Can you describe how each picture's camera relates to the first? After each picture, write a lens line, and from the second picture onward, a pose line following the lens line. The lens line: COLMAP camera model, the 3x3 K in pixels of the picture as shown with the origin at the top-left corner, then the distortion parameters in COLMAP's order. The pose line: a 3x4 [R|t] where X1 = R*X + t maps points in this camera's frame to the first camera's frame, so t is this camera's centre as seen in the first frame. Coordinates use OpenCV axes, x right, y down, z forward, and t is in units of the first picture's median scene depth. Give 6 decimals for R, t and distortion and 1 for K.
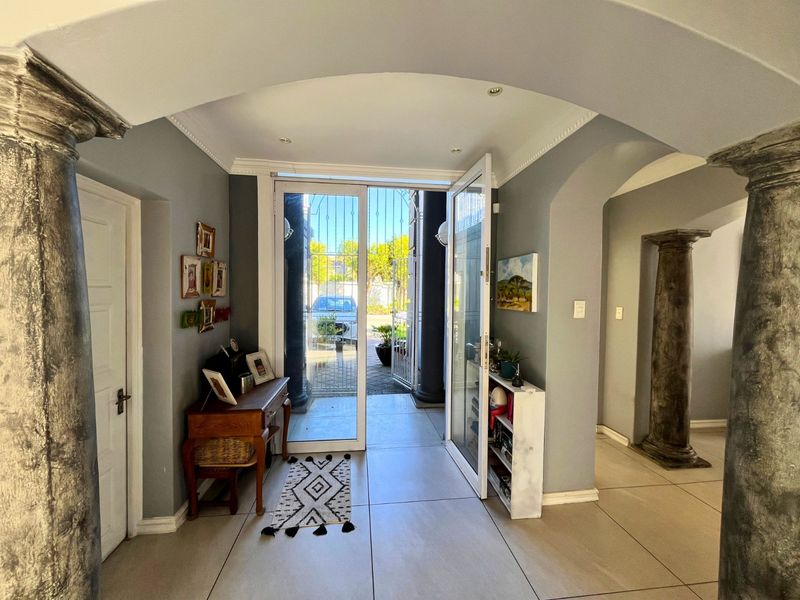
lens RADIAL K [[328.0, 0, 397.3], [0, 328.0, 298.8], [0, 0, 1]] dist [-0.004142, -0.000015]
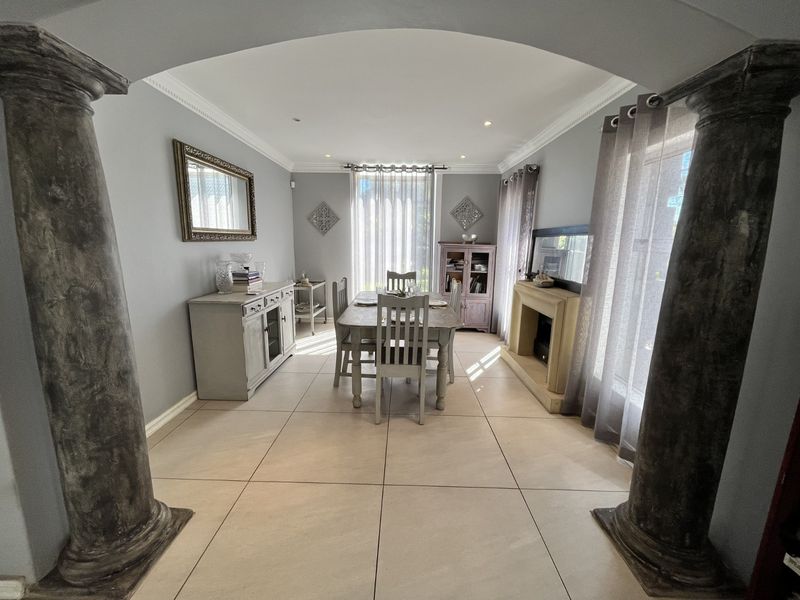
lens RADIAL K [[328.0, 0, 396.7], [0, 328.0, 300.9], [0, 0, 1]] dist [-0.004142, -0.000015]
pose [[0.139194, -0.189364, 0.971991, 0.481715], [0.012944, 0.981810, 0.189424, 0.018009], [-0.990181, -0.013785, 0.139113, 0.526643]]
